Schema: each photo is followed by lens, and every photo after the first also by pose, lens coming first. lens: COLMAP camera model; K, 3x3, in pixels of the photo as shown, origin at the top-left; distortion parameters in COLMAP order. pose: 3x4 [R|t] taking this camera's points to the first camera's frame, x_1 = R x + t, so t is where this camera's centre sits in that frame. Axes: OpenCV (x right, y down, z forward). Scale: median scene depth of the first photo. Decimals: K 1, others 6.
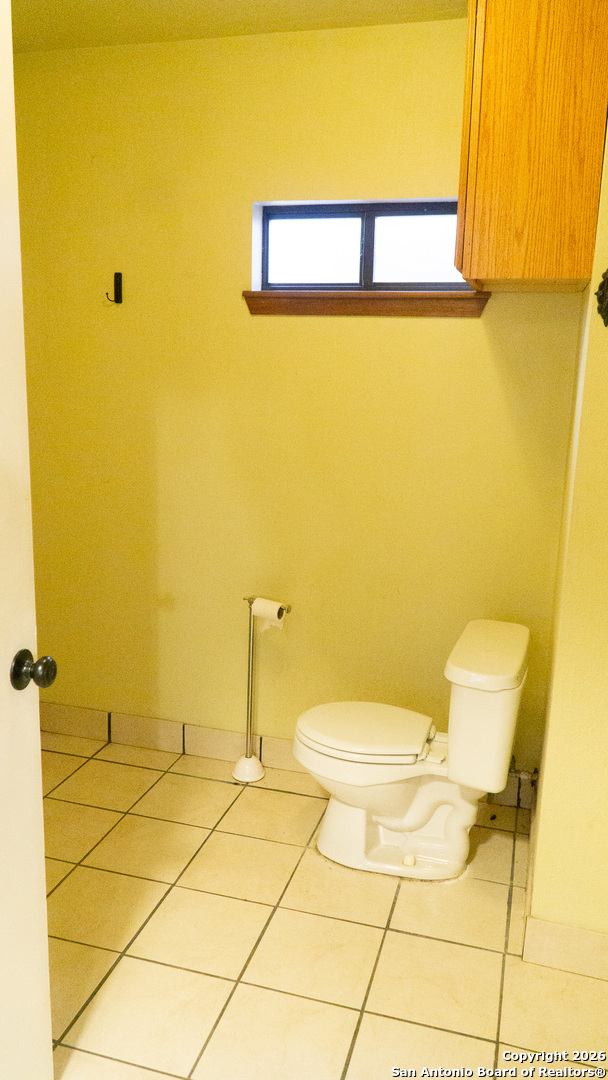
lens RADIAL K [[873.0, 0, 302.7], [0, 873.0, 540.2], [0, 0, 1]] dist [0.029934, -0.002043]
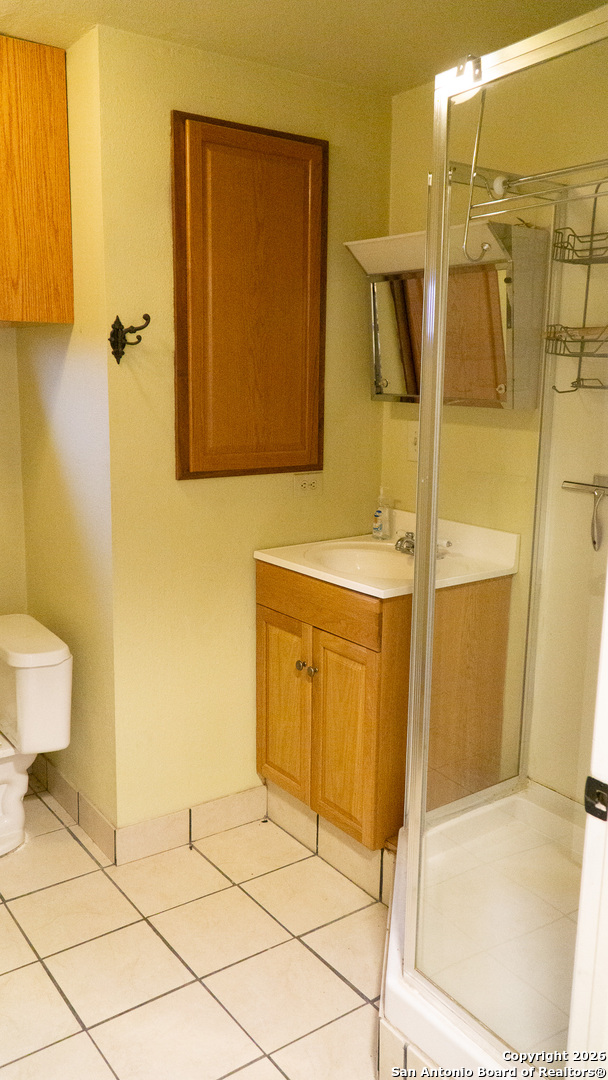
lens RADIAL K [[873.0, 0, 300.1], [0, 873.0, 538.8], [0, 0, 1]] dist [0.029934, -0.002043]
pose [[0.613176, -0.169873, 0.771465, -0.504823], [0.167521, 0.982355, 0.083161, -0.043204], [-0.771980, 0.078244, 0.630813, -0.028172]]
